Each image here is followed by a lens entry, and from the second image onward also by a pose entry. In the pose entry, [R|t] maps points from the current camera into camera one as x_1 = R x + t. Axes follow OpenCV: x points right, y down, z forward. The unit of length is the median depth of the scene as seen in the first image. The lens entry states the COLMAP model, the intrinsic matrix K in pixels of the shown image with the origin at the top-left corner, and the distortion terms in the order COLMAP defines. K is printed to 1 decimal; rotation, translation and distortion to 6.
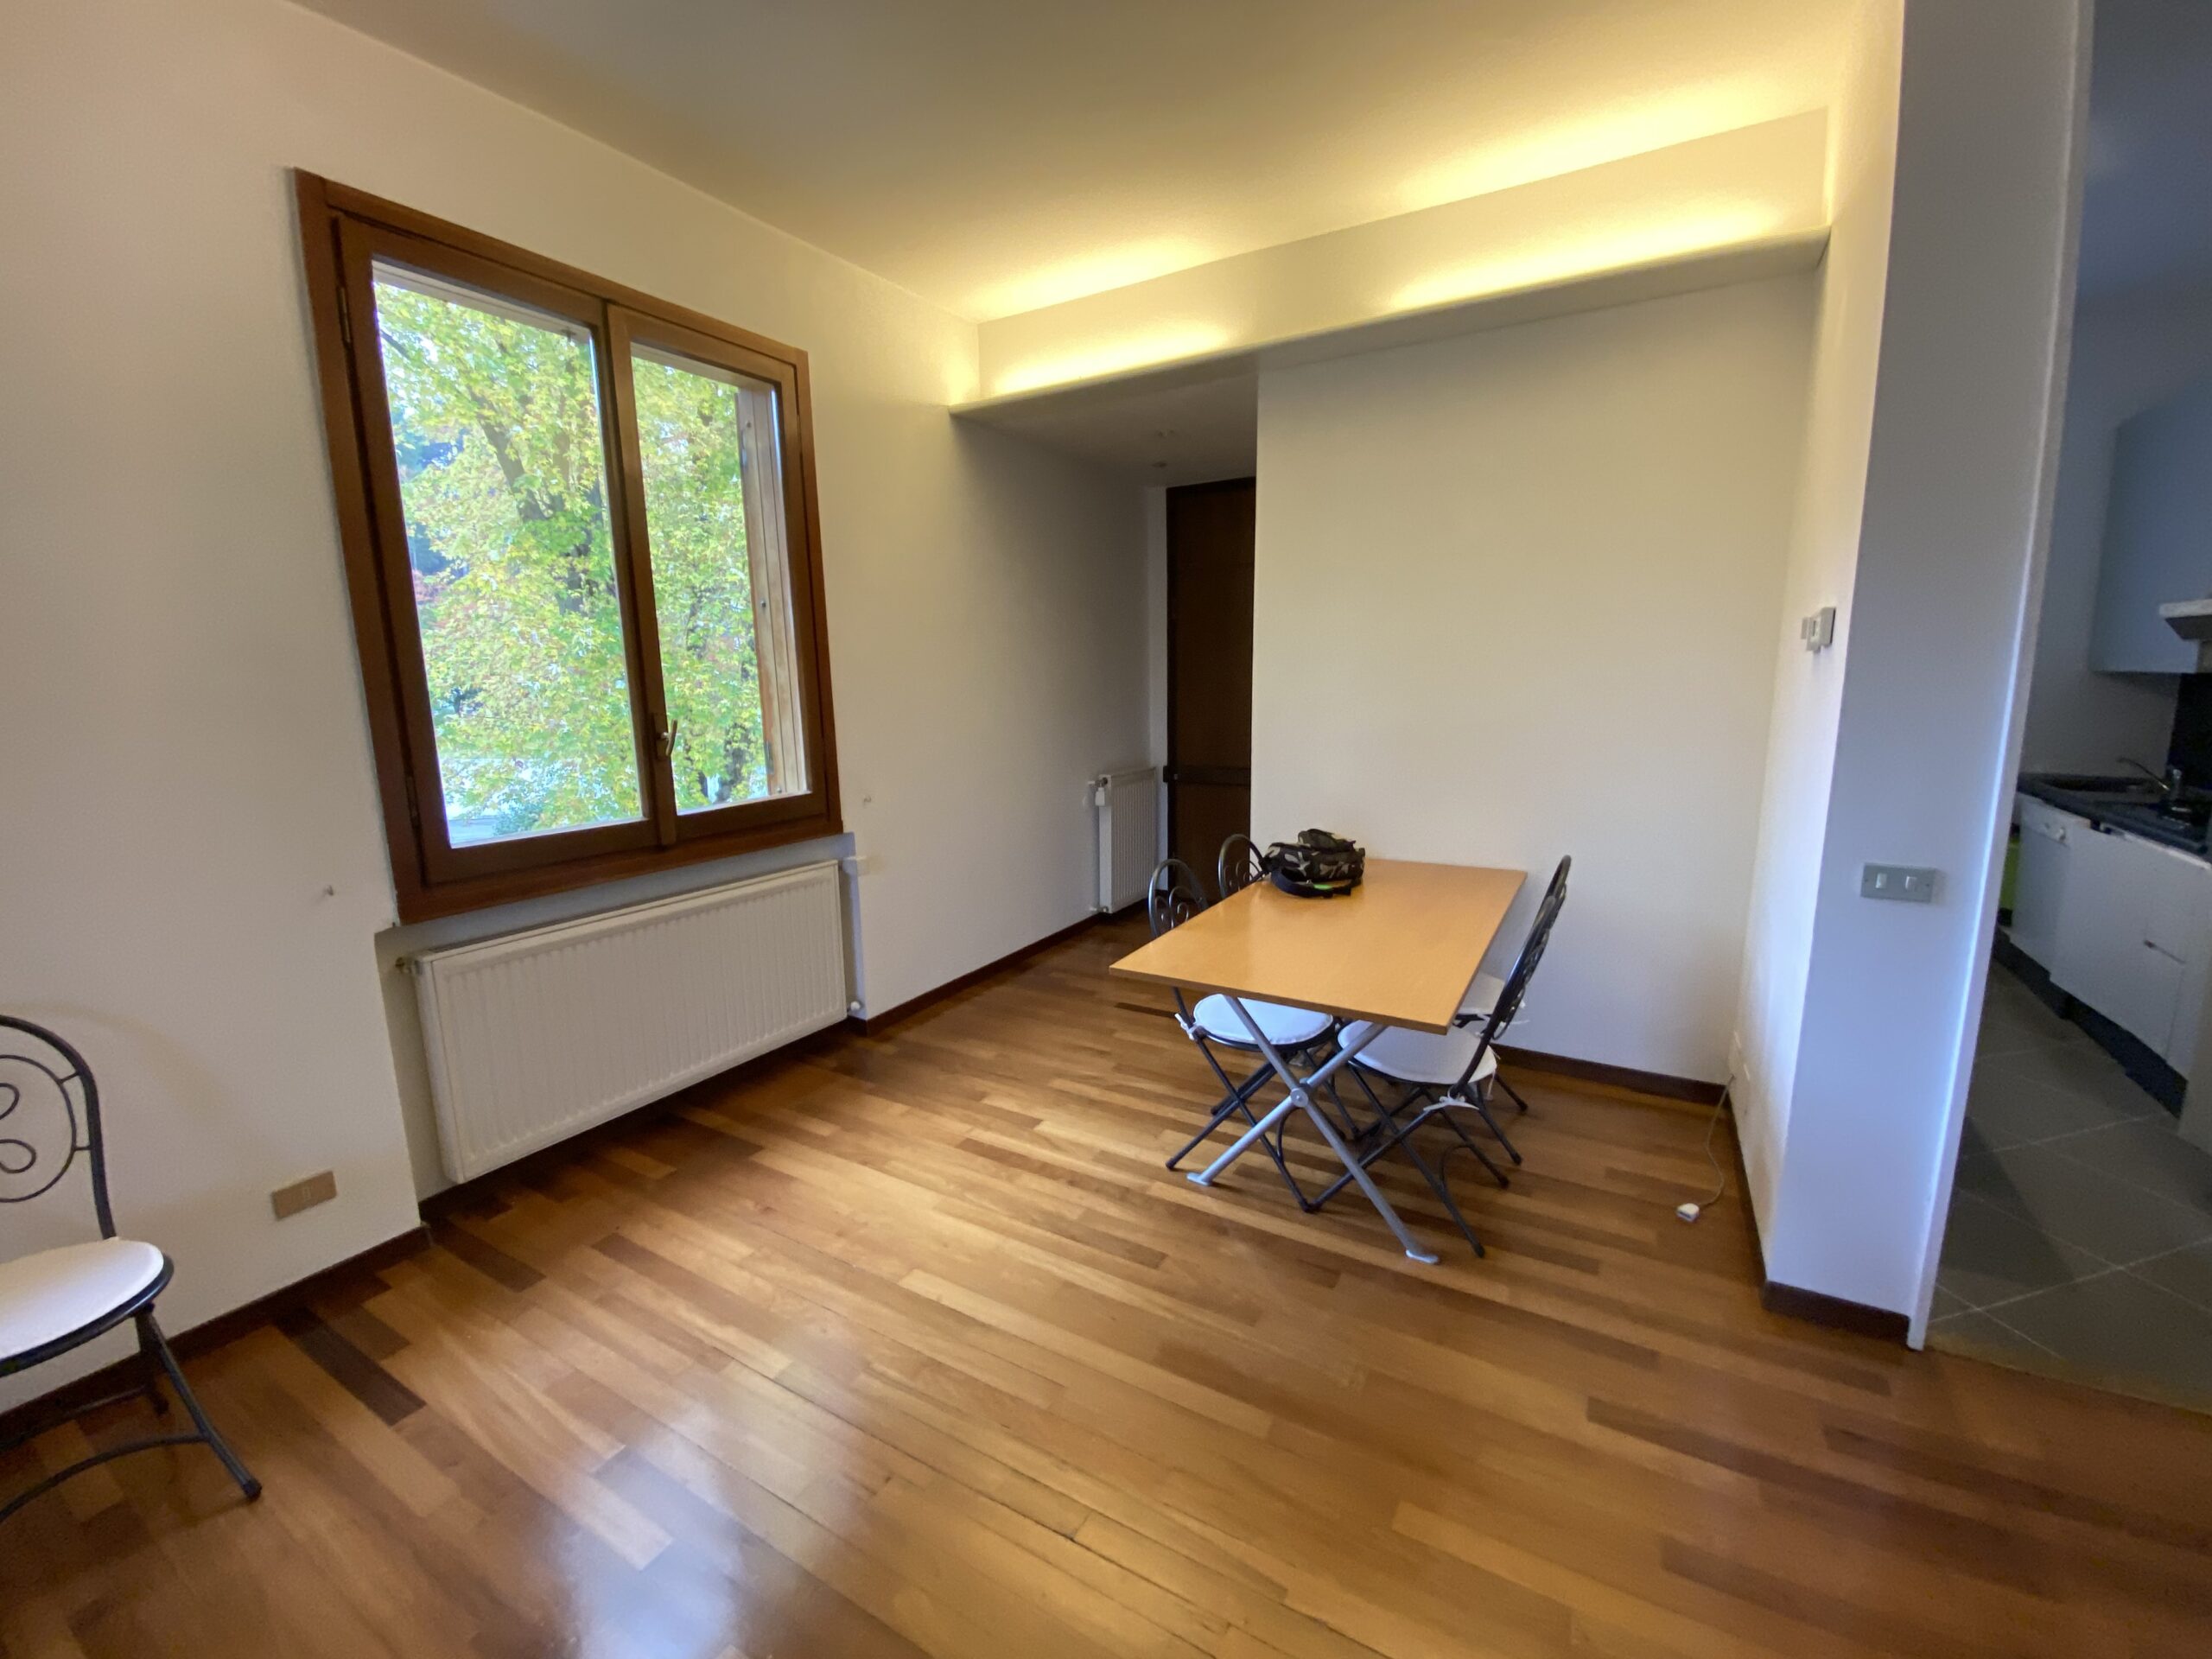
lens RADIAL K [[886.9, 0, 1128.2], [0, 886.9, 814.2], [0, 0, 1]] dist [0.009094, -0.009151]
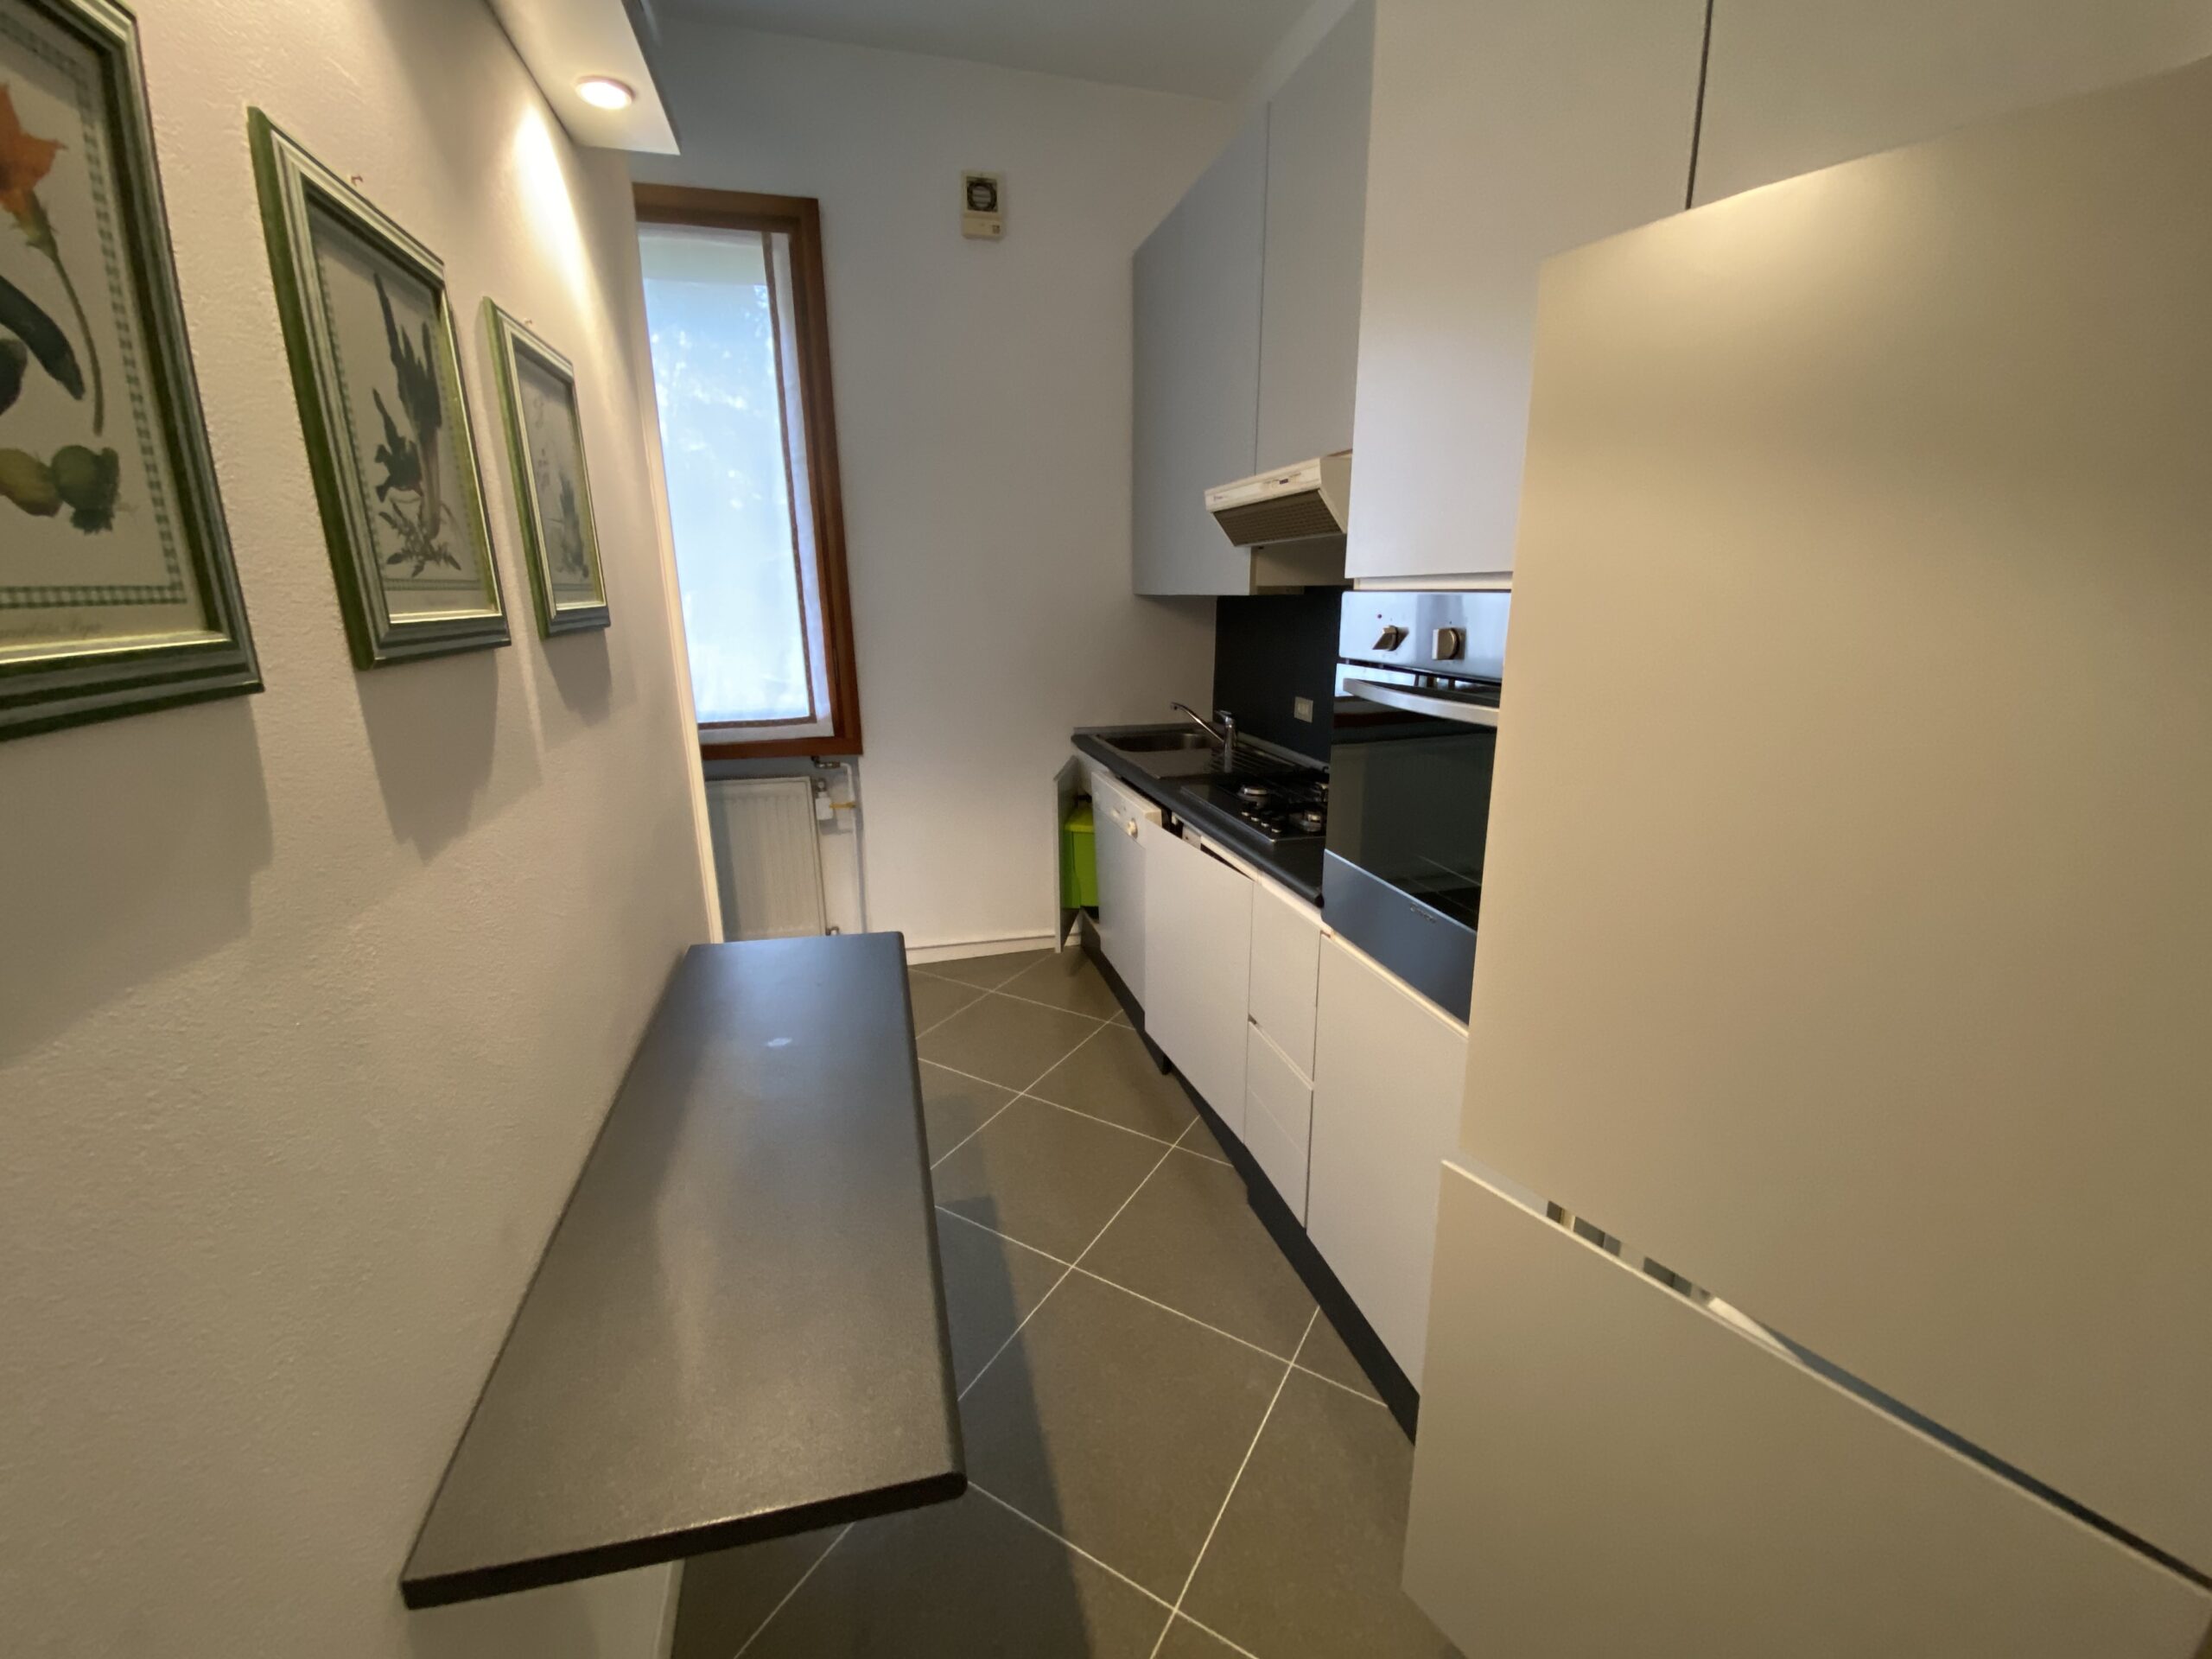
lens RADIAL K [[886.9, 0, 1094.5], [0, 886.9, 826.0], [0, 0, 1]] dist [0.009094, -0.009151]
pose [[0.712653, -0.169832, 0.680649, 0.584555], [0.103619, 0.985094, 0.137304, -0.084752], [-0.693822, -0.027322, 0.719628, 0.544092]]
